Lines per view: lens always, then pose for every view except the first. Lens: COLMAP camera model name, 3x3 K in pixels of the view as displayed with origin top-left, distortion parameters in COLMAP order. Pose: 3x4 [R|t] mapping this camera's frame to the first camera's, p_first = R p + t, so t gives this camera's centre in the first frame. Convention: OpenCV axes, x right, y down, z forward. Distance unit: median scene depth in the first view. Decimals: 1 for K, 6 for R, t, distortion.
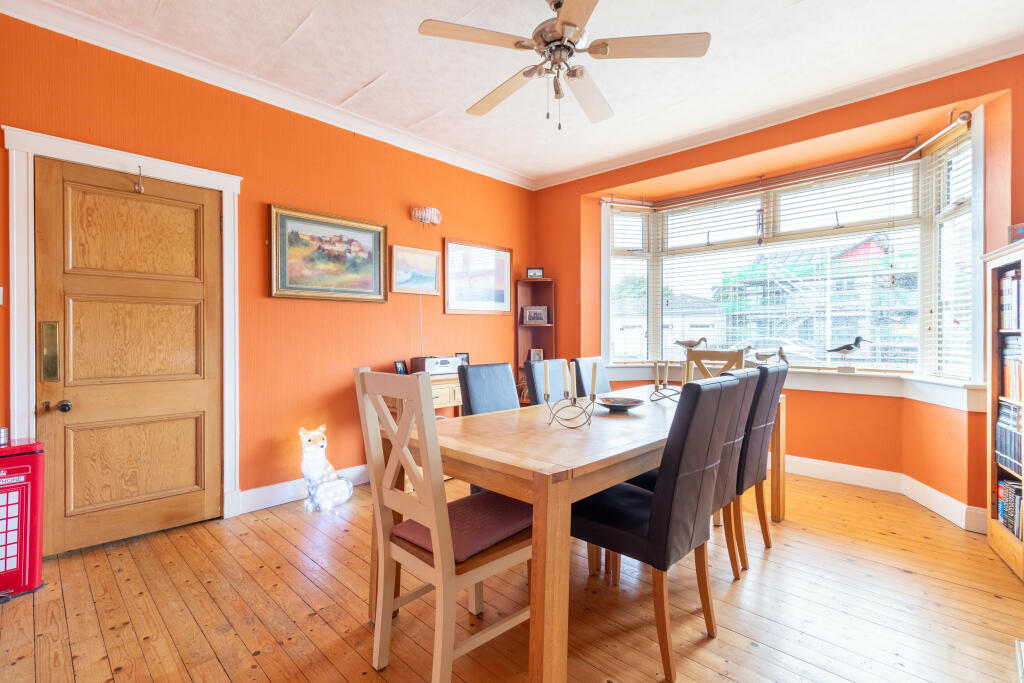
lens RADIAL K [[478.3, 0, 518.3], [0, 478.3, 337.4], [0, 0, 1]] dist [-0.005014, -0.000901]
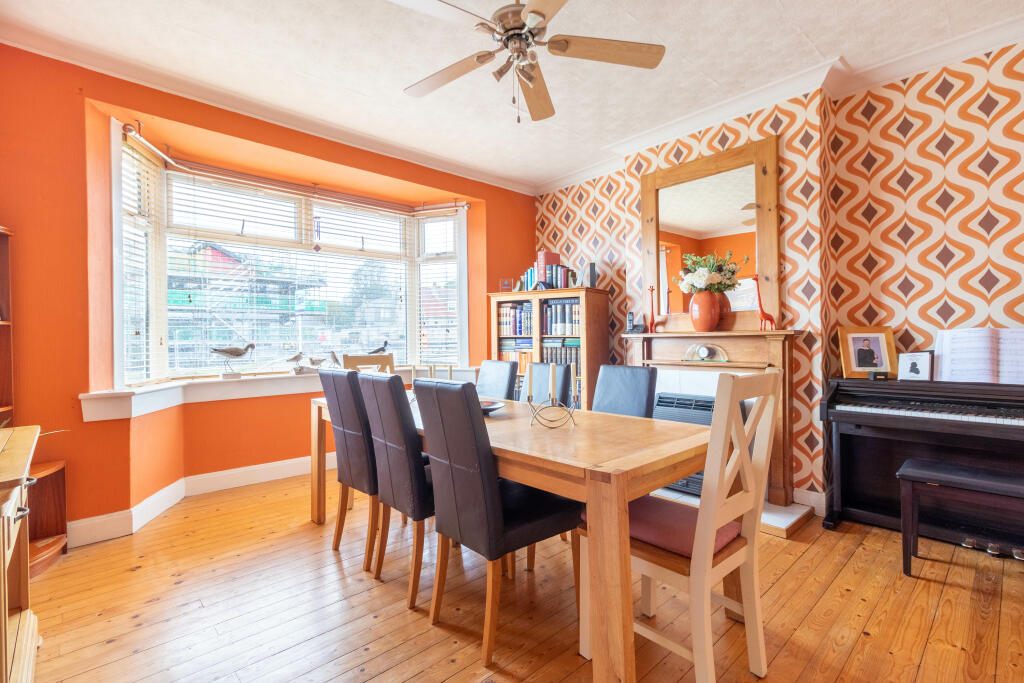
lens RADIAL K [[478.3, 0, 513.4], [0, 478.3, 336.6], [0, 0, 1]] dist [-0.005014, -0.000901]
pose [[0.039188, 0.002872, 0.999228, -0.472714], [0.010690, 0.999937, -0.003294, -0.005834], [-0.999175, 0.010811, 0.039155, 0.531176]]
